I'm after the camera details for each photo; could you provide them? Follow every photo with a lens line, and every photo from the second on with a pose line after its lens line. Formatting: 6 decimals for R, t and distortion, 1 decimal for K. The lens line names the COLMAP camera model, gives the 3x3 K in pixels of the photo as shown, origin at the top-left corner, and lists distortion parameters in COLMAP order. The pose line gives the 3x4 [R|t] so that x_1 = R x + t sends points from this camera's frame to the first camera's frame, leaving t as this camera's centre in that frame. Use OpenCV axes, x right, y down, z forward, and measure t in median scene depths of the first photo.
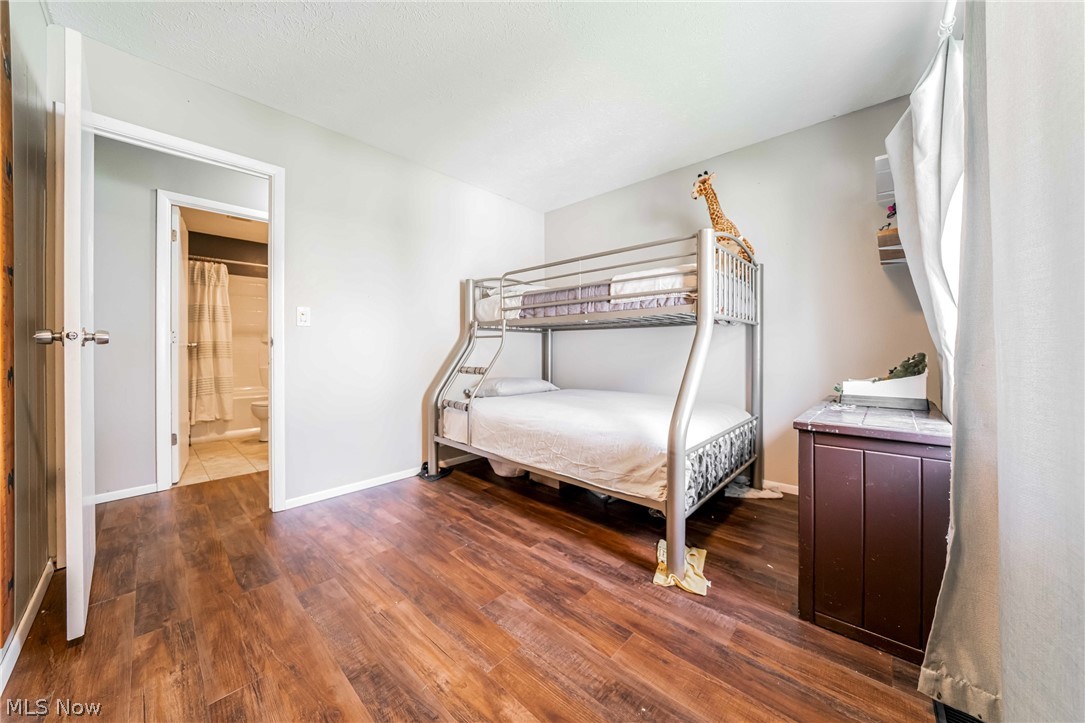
lens RADIAL K [[376.5, 0, 537.5], [0, 376.5, 351.9], [0, 0, 1]] dist [-0.015321, 0.001832]
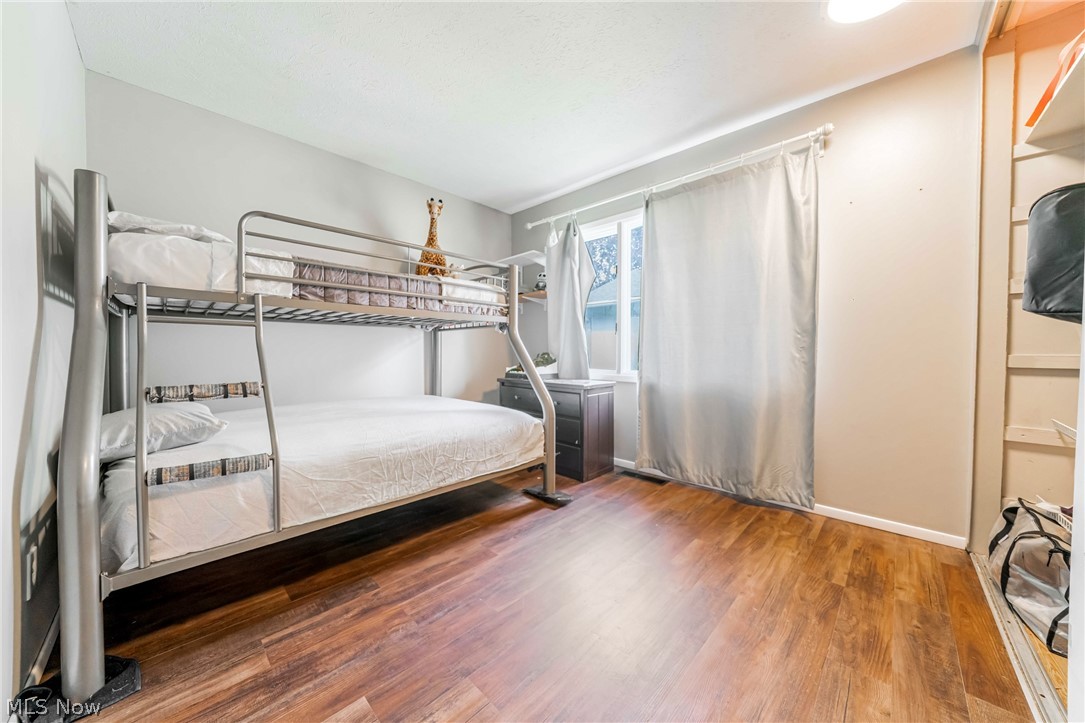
lens RADIAL K [[376.5, 0, 537.1], [0, 376.5, 358.2], [0, 0, 1]] dist [-0.015321, 0.001832]
pose [[0.015866, -0.018449, 0.999704, -0.798059], [0.001812, 0.999829, 0.018422, -0.001669], [-0.999872, 0.001519, 0.015896, 0.723958]]
